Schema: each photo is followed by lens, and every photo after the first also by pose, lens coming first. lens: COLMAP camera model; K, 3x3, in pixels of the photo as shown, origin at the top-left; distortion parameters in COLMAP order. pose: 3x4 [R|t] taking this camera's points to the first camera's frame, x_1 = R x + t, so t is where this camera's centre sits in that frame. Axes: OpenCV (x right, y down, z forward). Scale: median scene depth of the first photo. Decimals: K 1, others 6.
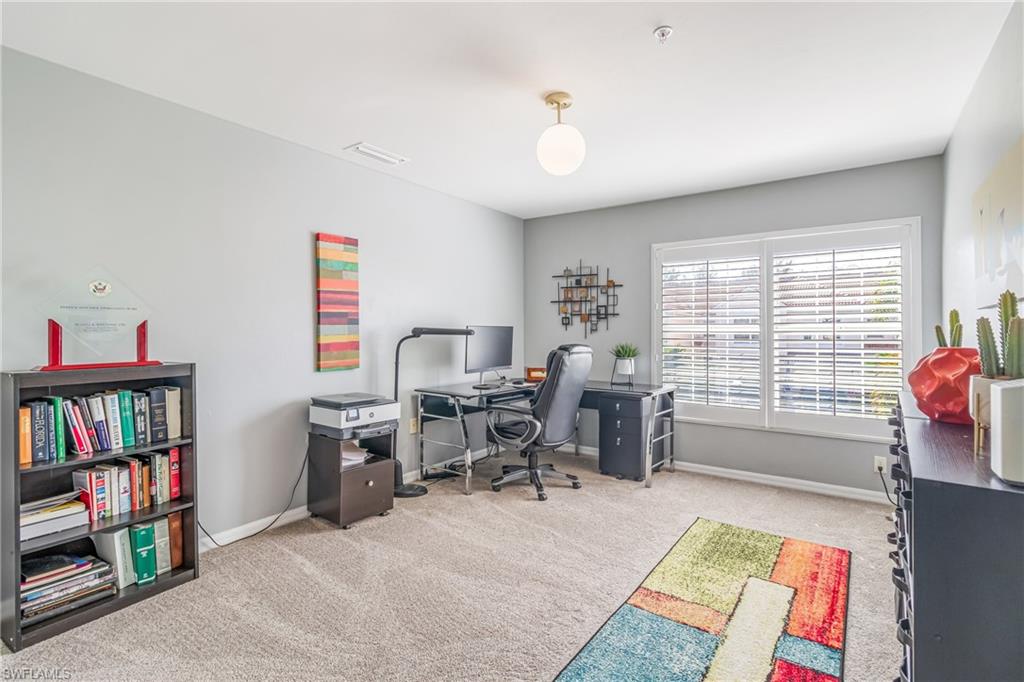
lens RADIAL K [[479.0, 0, 517.6], [0, 479.0, 337.8], [0, 0, 1]] dist [0.009997, -0.001850]
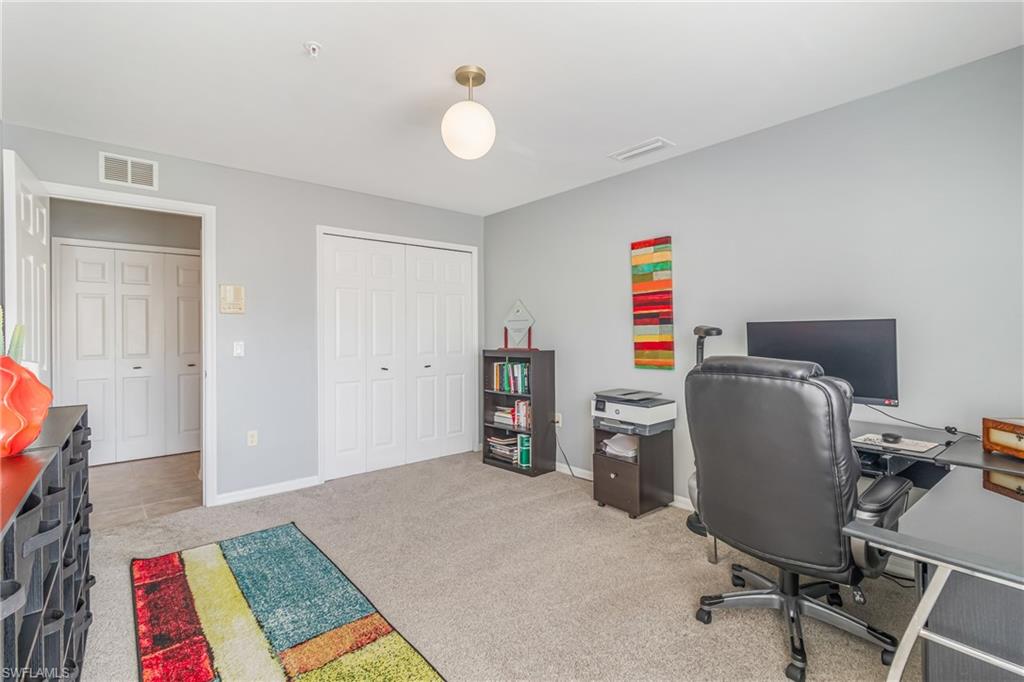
lens RADIAL K [[479.0, 0, 518.1], [0, 479.0, 336.9], [0, 0, 1]] dist [0.009997, -0.001850]
pose [[-0.236671, 0.011075, -0.971527, 0.971610], [-0.007568, 0.999884, 0.013242, -0.017685], [0.971560, 0.010487, -0.236559, 1.330836]]
